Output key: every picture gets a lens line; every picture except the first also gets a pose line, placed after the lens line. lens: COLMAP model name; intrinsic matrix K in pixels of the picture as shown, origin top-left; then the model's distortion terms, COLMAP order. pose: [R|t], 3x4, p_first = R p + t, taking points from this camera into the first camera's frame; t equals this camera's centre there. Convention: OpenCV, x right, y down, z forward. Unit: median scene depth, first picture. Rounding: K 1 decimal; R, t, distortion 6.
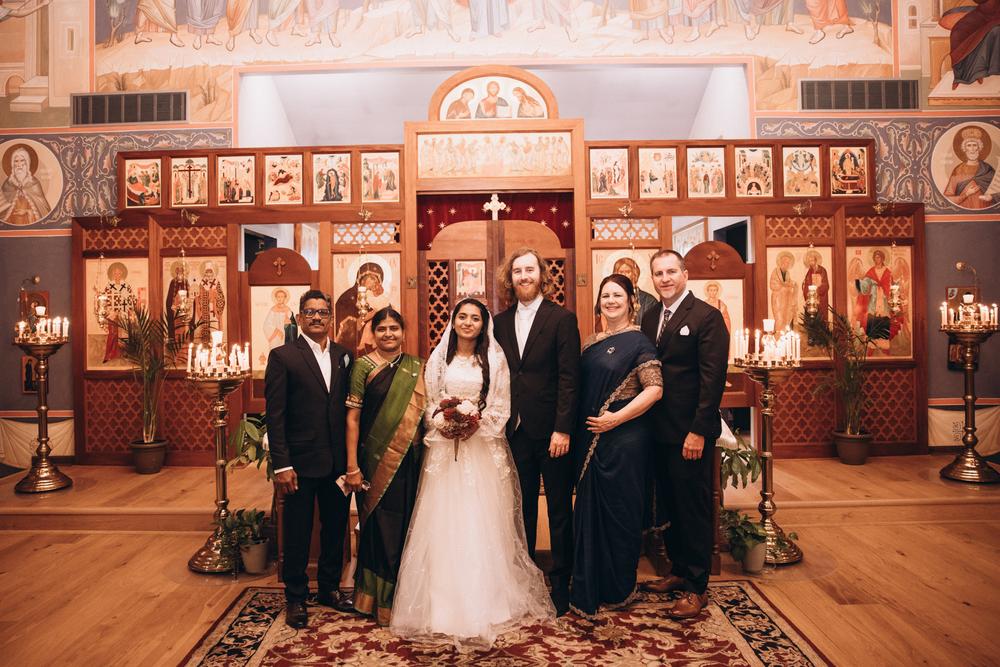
lens RADIAL K [[715.0, 0, 475.7], [0, 715.0, 306.7], [0, 0, 1]] dist [-0.105239, 0.079725]
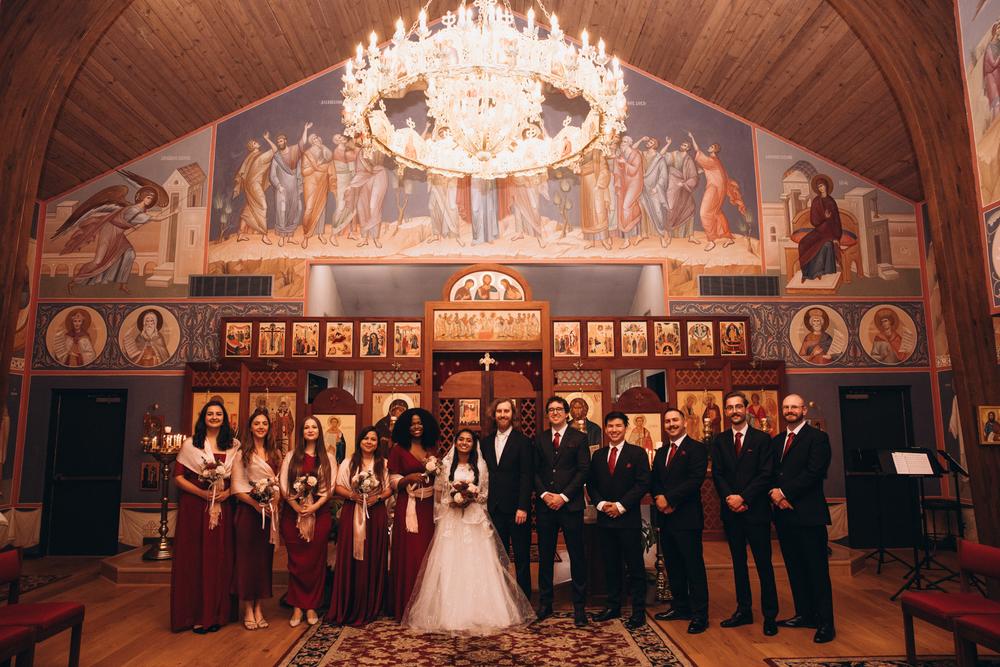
lens RADIAL K [[674.0, 0, 500.0], [0, 674.0, 333.5], [0, 0, 1]] dist [-0.113983, 0.097158]
pose [[0.999274, 0.014797, 0.035114, 0.004144], [-0.009759, 0.990169, -0.139535, -0.007023], [-0.036833, 0.139091, 0.989594, -0.346340]]
